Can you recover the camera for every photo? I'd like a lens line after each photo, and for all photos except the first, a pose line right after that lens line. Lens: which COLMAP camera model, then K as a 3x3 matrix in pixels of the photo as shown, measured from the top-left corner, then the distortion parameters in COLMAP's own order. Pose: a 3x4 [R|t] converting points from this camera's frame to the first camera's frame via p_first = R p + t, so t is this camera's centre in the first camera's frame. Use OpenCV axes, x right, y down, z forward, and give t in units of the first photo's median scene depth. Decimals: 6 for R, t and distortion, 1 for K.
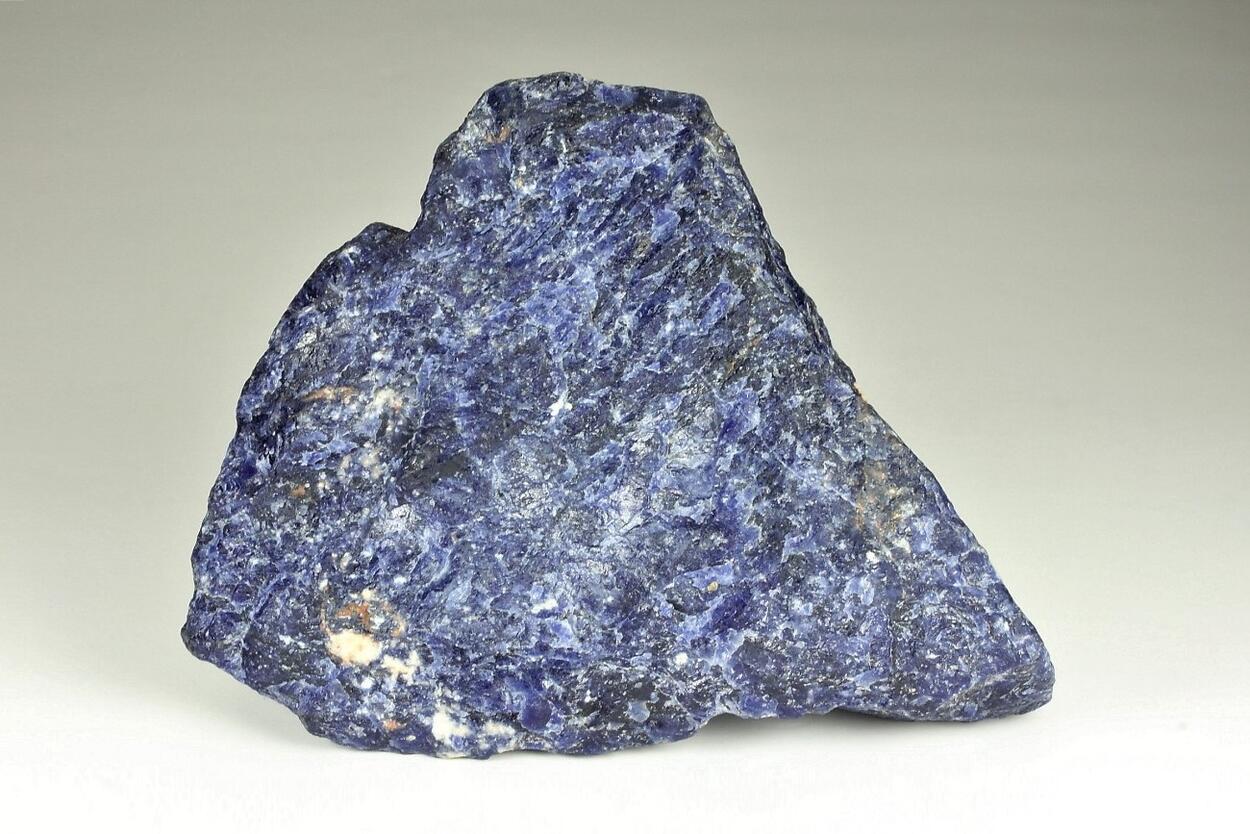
lens RADIAL K [[4490.4, 0, 625.0], [0, 4490.4, 417.0], [0, 0, 1]] dist [-0.125429, 0.353537]
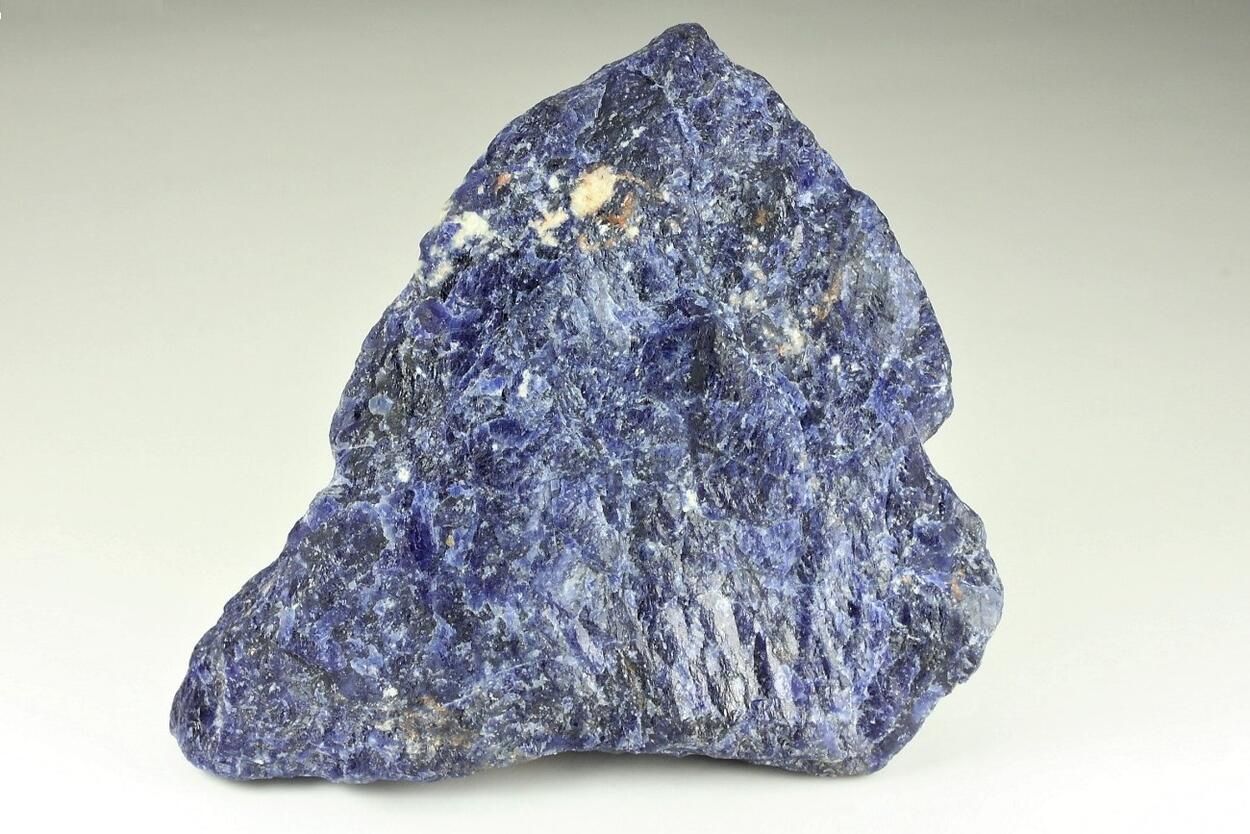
lens RADIAL K [[4490.4, 0, 625.0], [0, 4490.4, 417.0], [0, 0, 1]] dist [-0.125429, 0.353537]
pose [[-0.532857, 0.822041, 0.200781, -0.216408], [-0.846173, -0.515539, -0.134947, 0.149840], [-0.007421, -0.241803, 0.970297, 0.063116]]
